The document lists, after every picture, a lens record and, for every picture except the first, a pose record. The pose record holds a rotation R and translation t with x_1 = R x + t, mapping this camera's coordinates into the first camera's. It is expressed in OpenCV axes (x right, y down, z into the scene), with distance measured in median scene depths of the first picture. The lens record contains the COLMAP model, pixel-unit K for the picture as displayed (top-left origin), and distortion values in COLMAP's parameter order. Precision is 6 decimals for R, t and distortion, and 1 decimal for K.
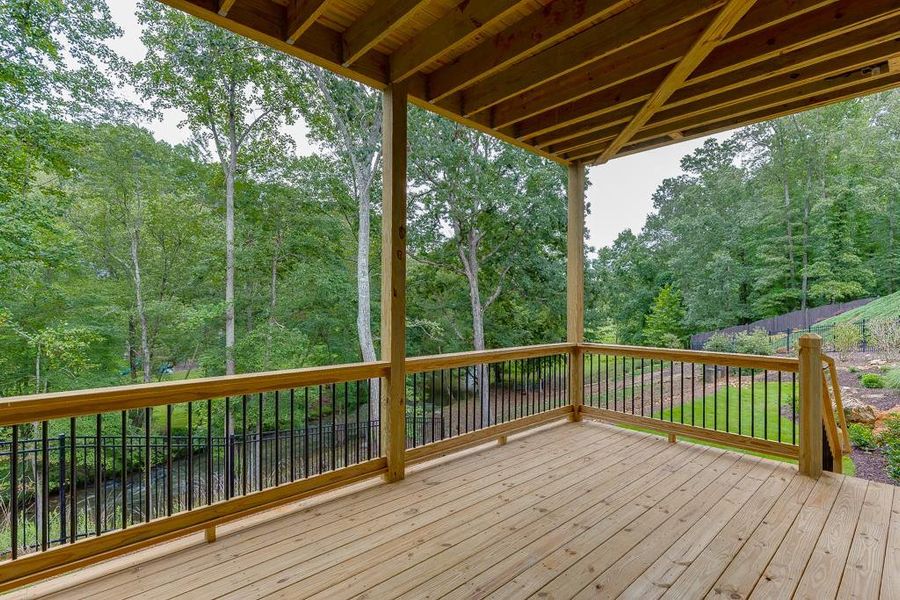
lens RADIAL K [[422.8, 0, 456.0], [0, 422.8, 302.5], [0, 0, 1]] dist [-0.003549, 0.000985]
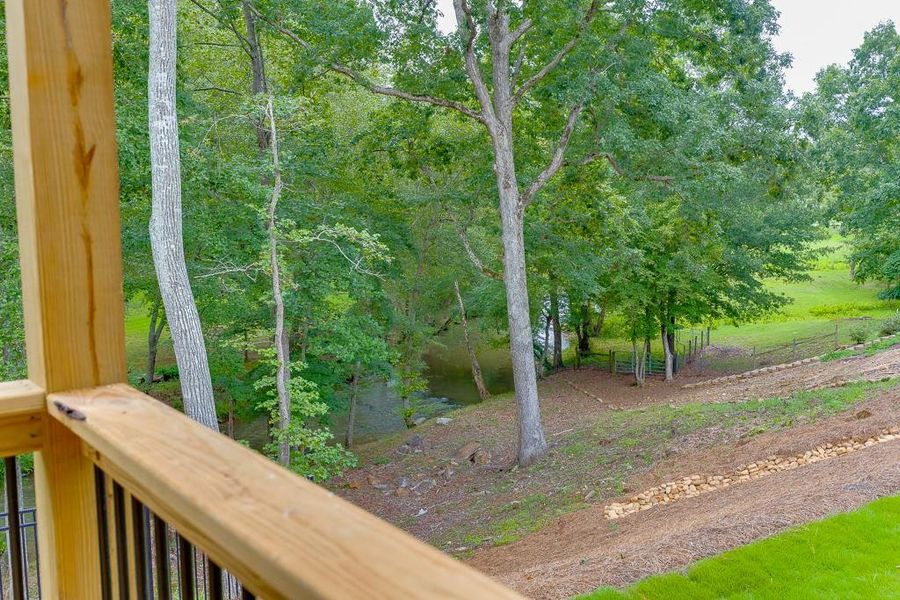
lens RADIAL K [[835.4, 0, 450.0], [0, 835.4, 300.0], [0, 0, 1]] dist [-0.015650, 0.008414]
pose [[0.995736, 0.008850, -0.091818, 0.055938], [0.003151, 0.991543, 0.129737, 0.003760], [0.092190, -0.129473, 0.987288, 0.094391]]
